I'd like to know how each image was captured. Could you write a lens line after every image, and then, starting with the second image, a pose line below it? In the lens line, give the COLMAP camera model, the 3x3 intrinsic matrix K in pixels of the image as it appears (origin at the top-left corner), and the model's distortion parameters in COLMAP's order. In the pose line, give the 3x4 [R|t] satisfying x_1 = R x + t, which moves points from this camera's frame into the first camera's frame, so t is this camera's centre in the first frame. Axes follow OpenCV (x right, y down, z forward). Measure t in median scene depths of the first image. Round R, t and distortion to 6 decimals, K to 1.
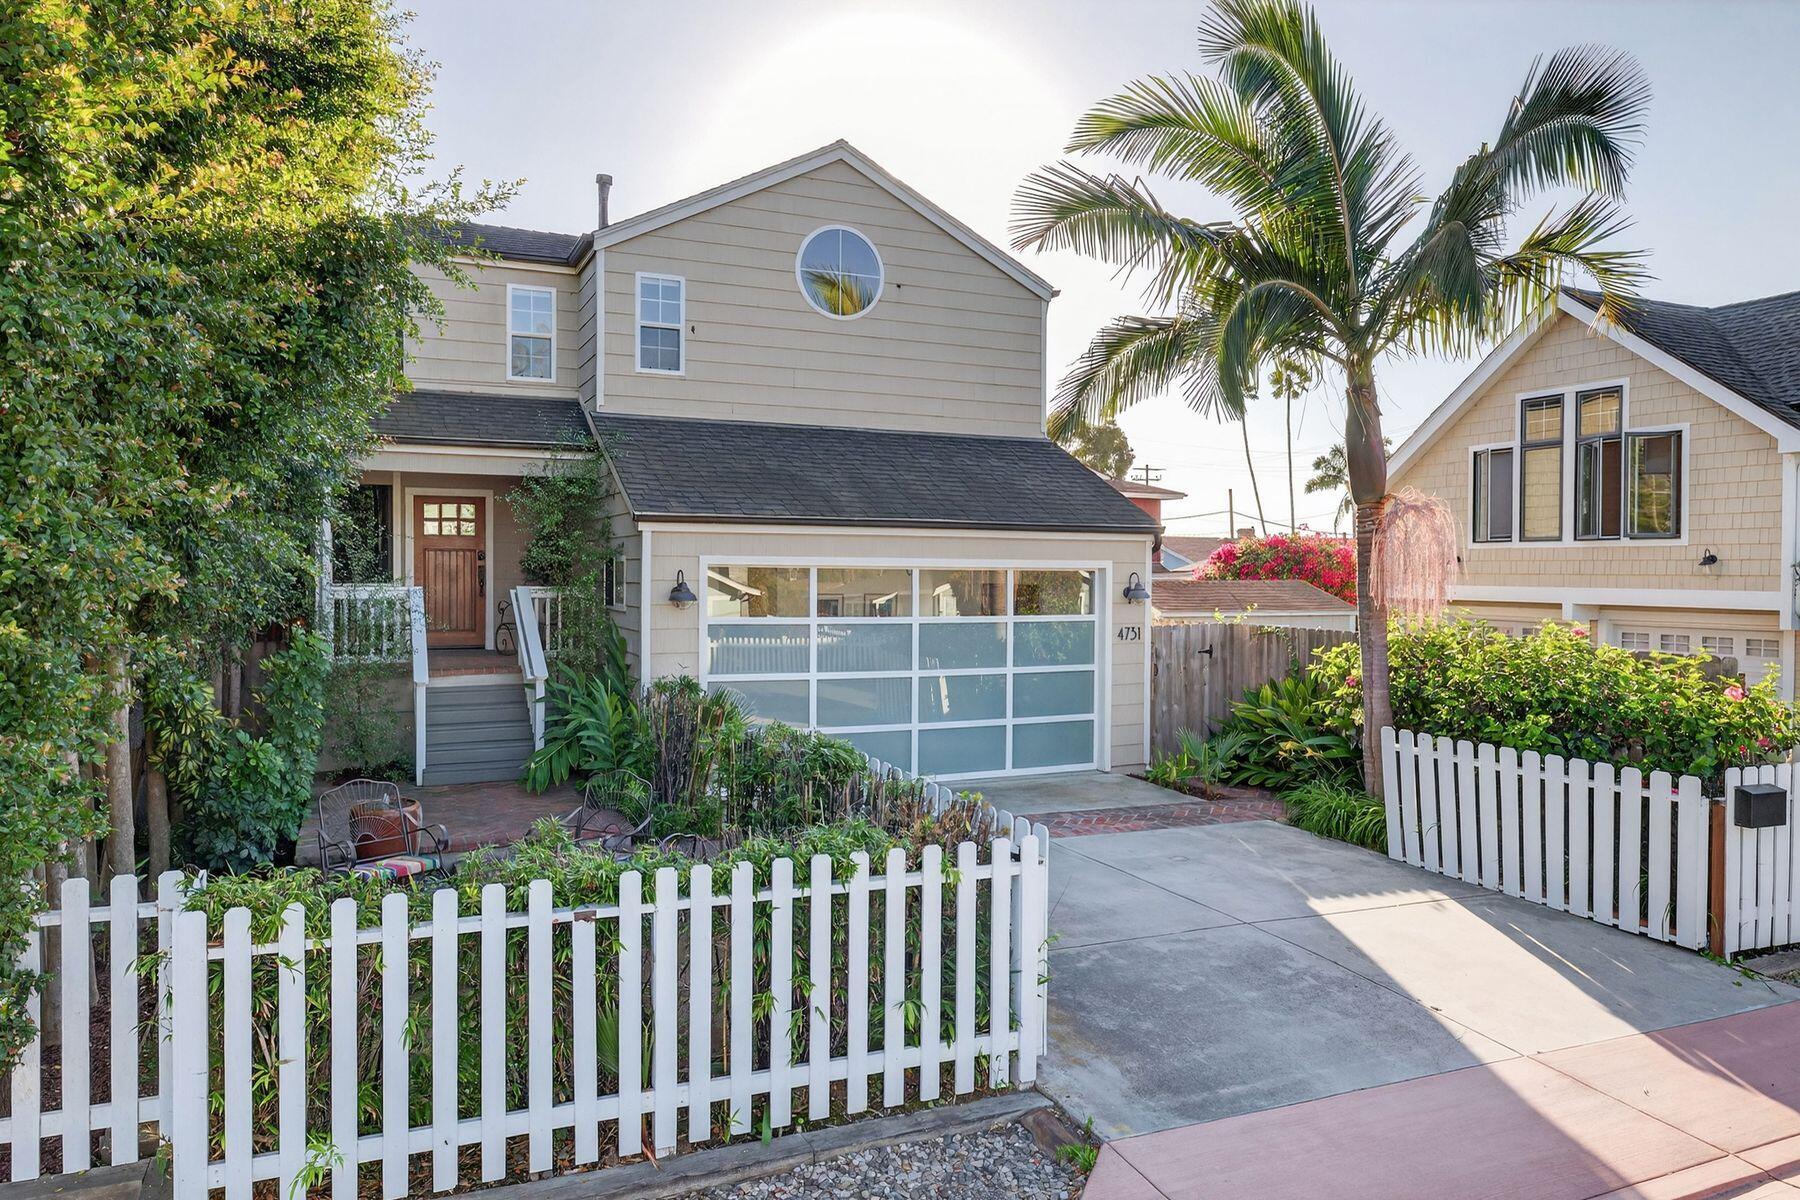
lens RADIAL K [[1219.4, 0, 900.0], [0, 1219.4, 600.0], [0, 0, 1]] dist [-0.000720, -0.003846]
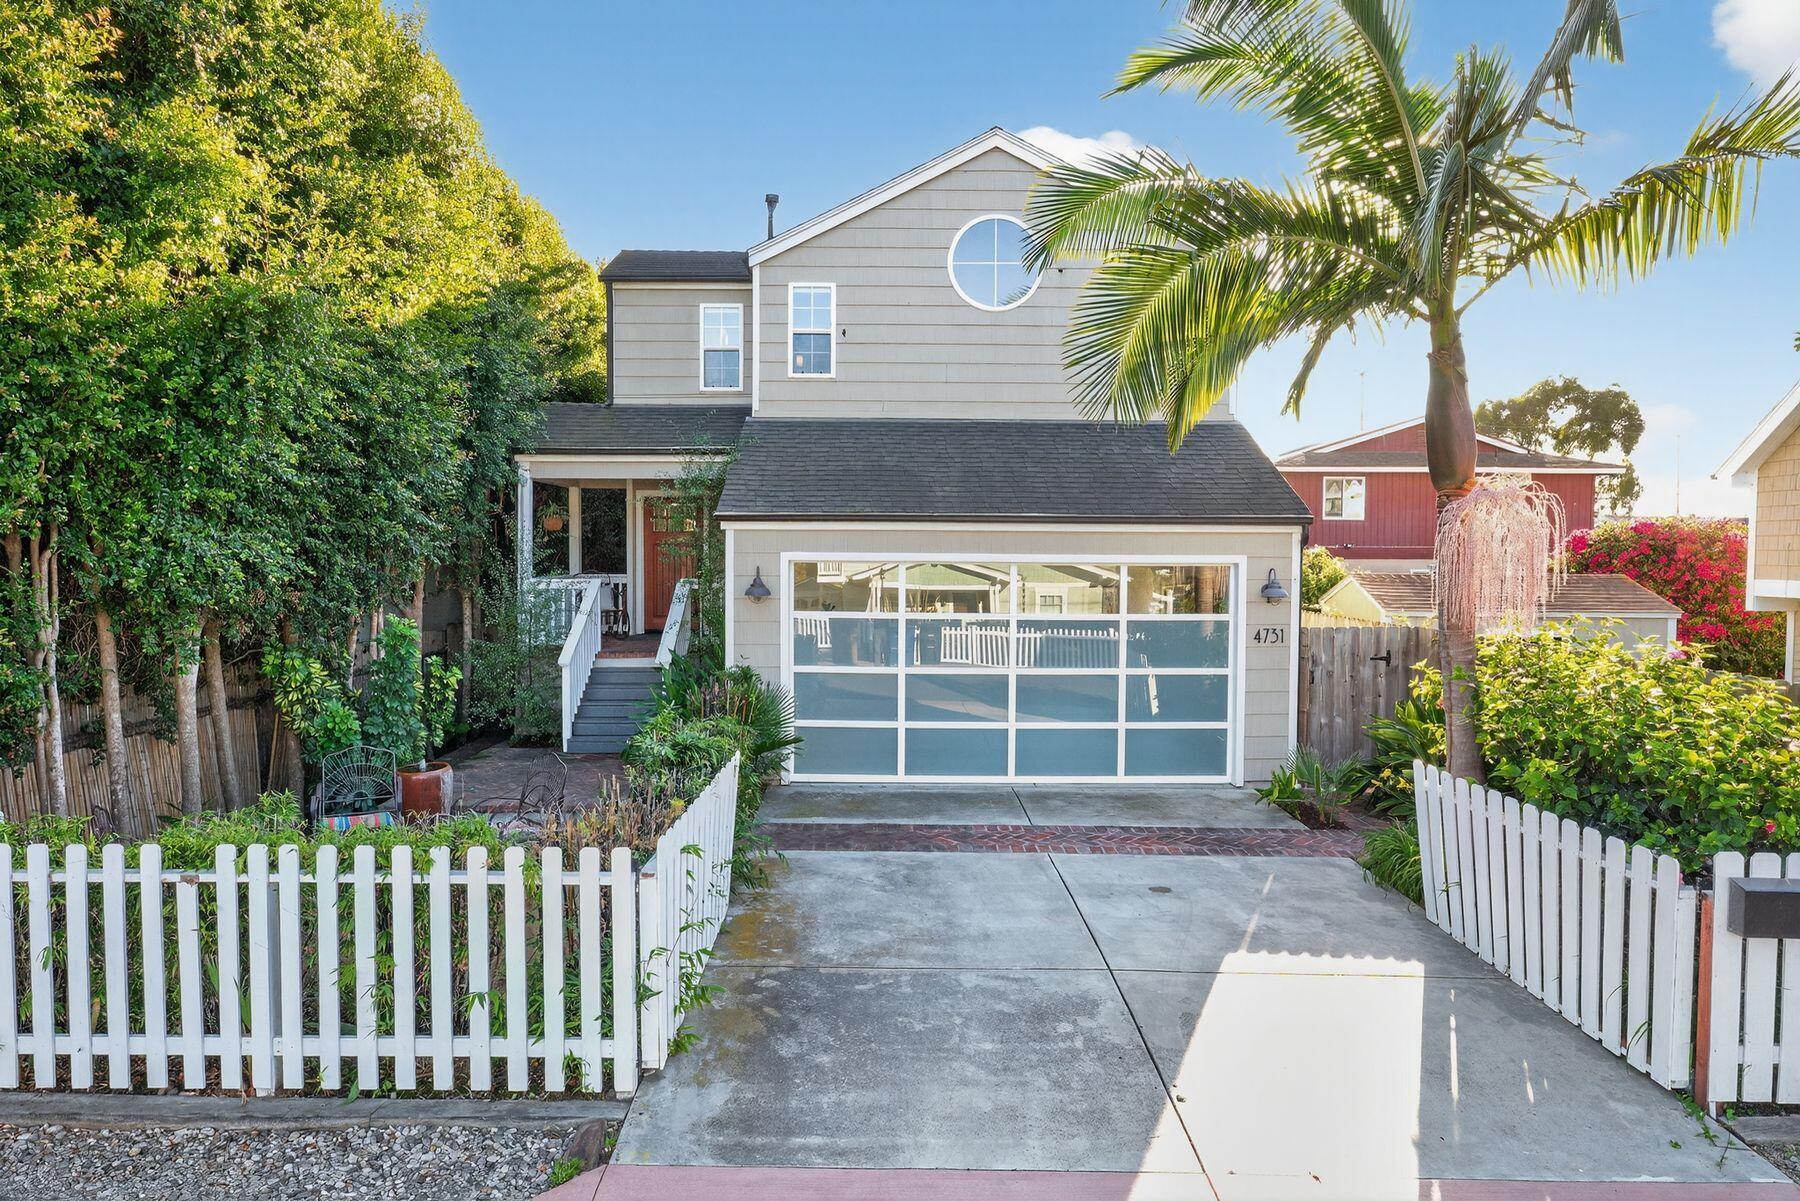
lens RADIAL K [[1196.9, 0, 900.0], [0, 1196.9, 600.5], [0, 0, 1]] dist [-0.000778, 0.002305]
pose [[0.915065, 0.015304, -0.403016, 0.340049], [-0.008896, 0.999803, 0.017768, -0.013751], [0.403209, -0.012674, 0.915020, 0.094770]]
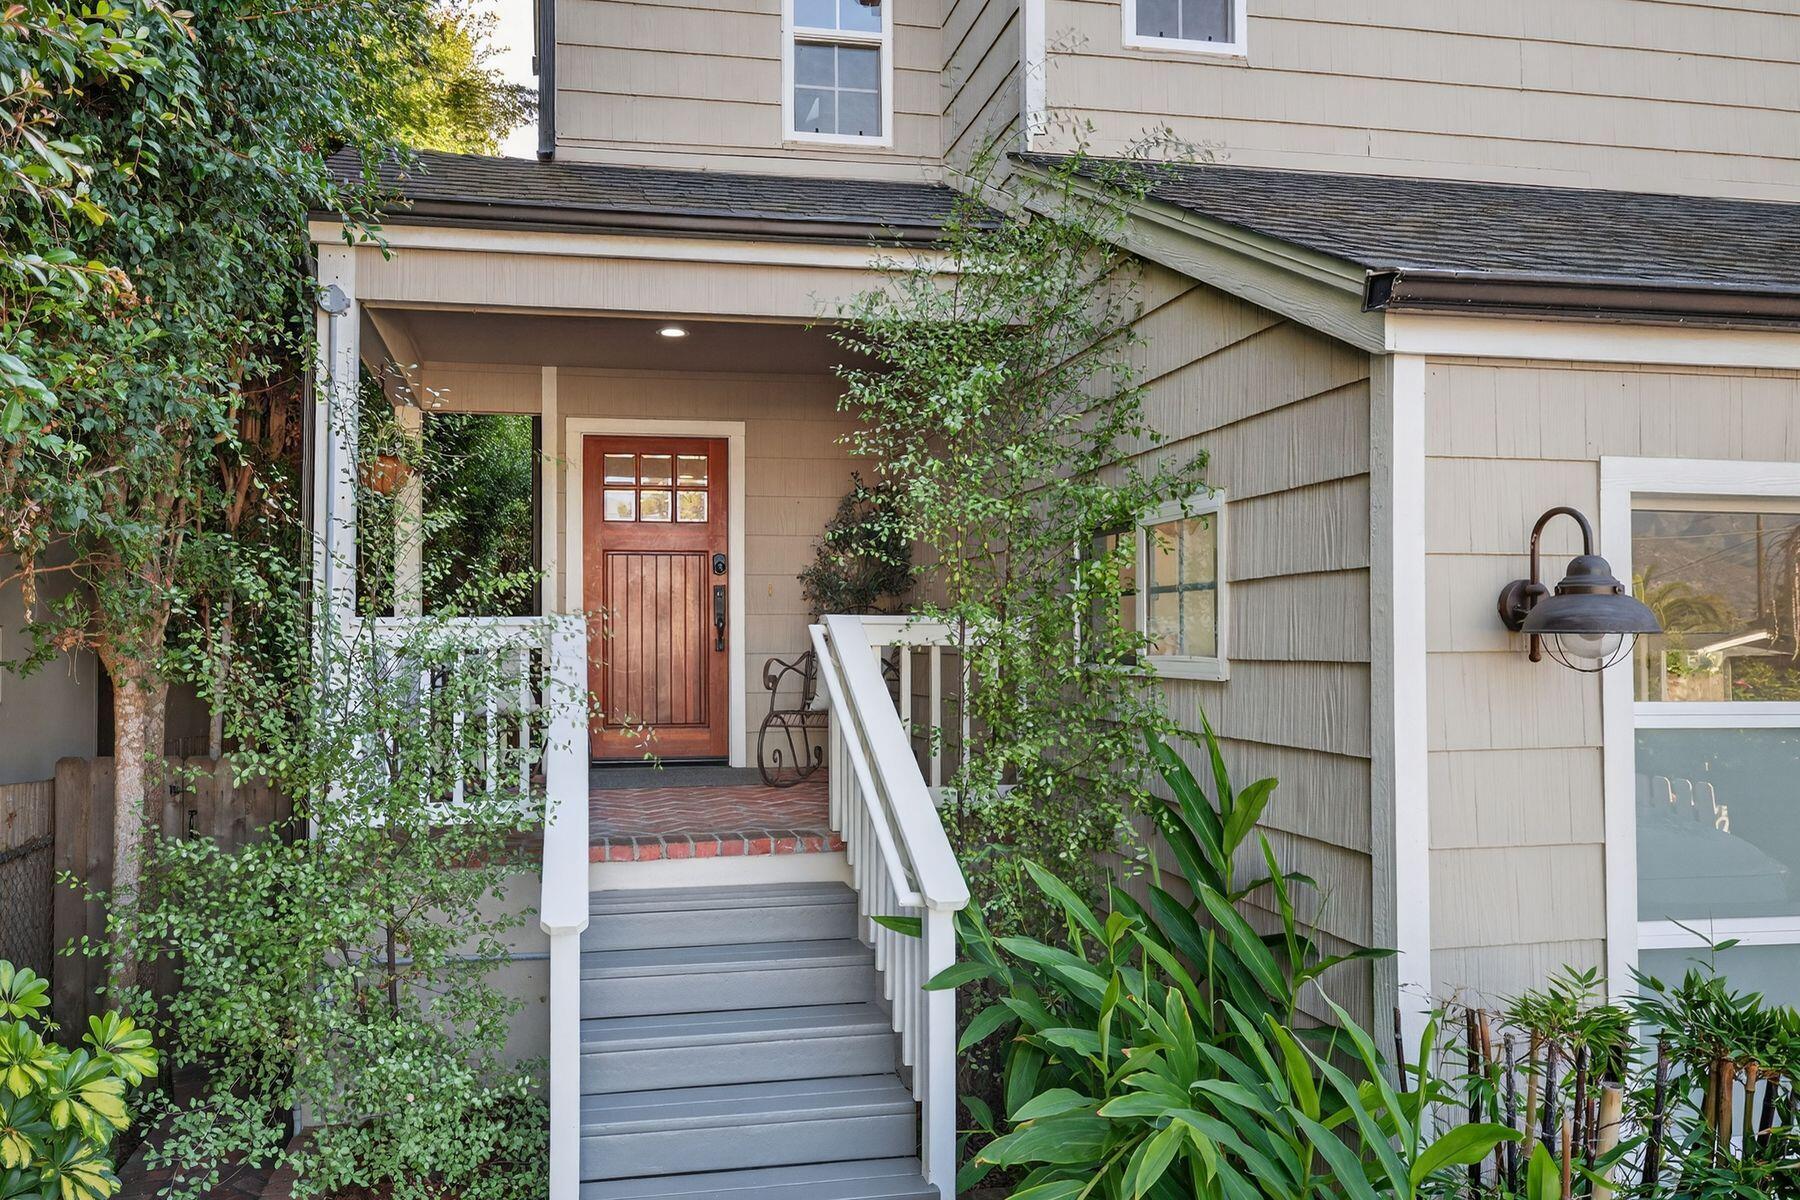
lens RADIAL K [[1571.0, 0, 900.0], [0, 1571.0, 600.0], [0, 0, 1]] dist [0.002480, -0.000859]
pose [[0.979318, -0.012139, -0.201964, -0.215754], [0.002218, 0.998783, -0.049275, 0.010206], [0.202316, 0.047808, 0.978153, 0.594724]]
